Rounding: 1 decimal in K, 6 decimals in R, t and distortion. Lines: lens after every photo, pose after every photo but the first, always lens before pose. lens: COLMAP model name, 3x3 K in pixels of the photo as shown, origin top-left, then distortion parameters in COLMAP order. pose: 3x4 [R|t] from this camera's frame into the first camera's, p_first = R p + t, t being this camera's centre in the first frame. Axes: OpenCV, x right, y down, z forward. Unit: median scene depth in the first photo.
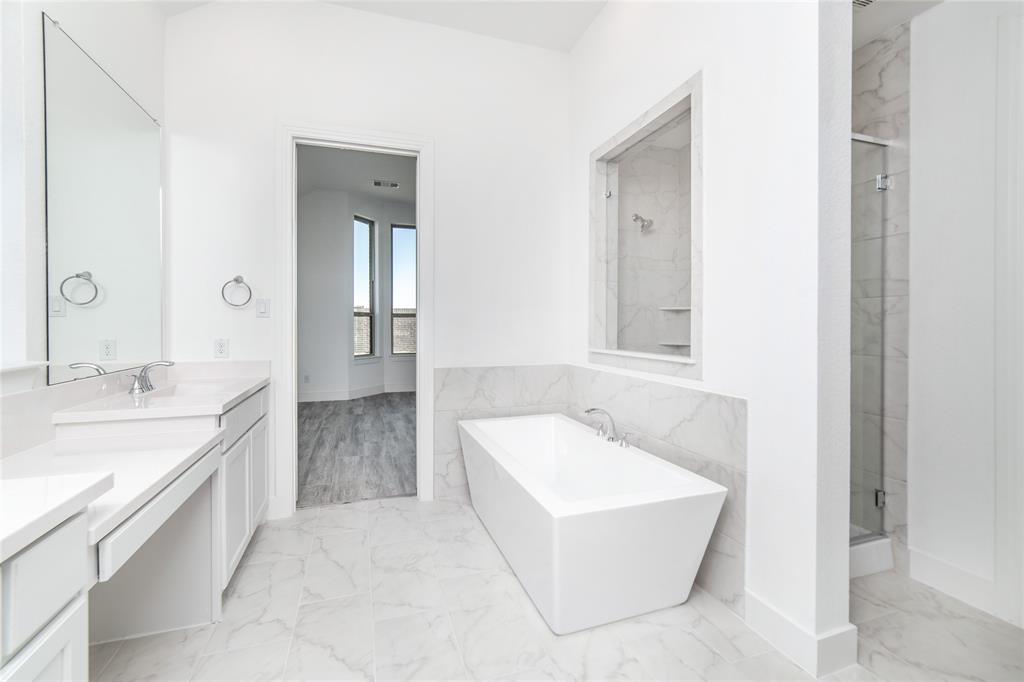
lens RADIAL K [[410.5, 0, 485.3], [0, 410.5, 323.2], [0, 0, 1]] dist [0.000027, 0.000040]
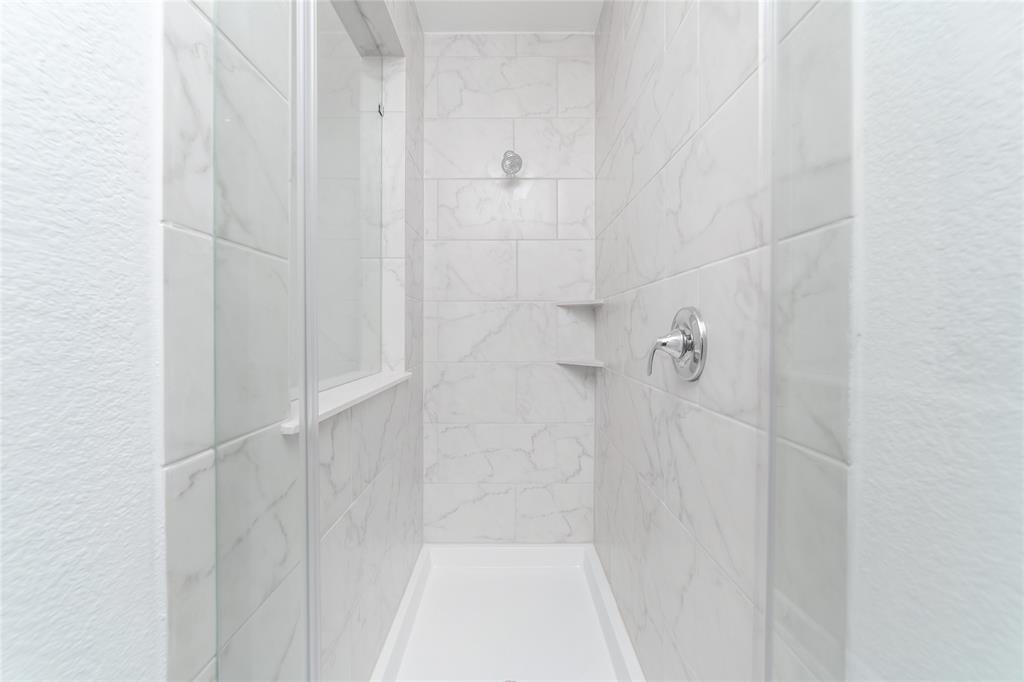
lens RADIAL K [[405.0, 0, 519.5], [0, 405.0, 333.2], [0, 0, 1]] dist [-0.013727, 0.006202]
pose [[0.958232, 0.004662, -0.285954, 0.744298], [-0.002839, 0.999973, 0.006790, 0.002421], [0.285978, -0.005694, 0.958219, 0.575731]]
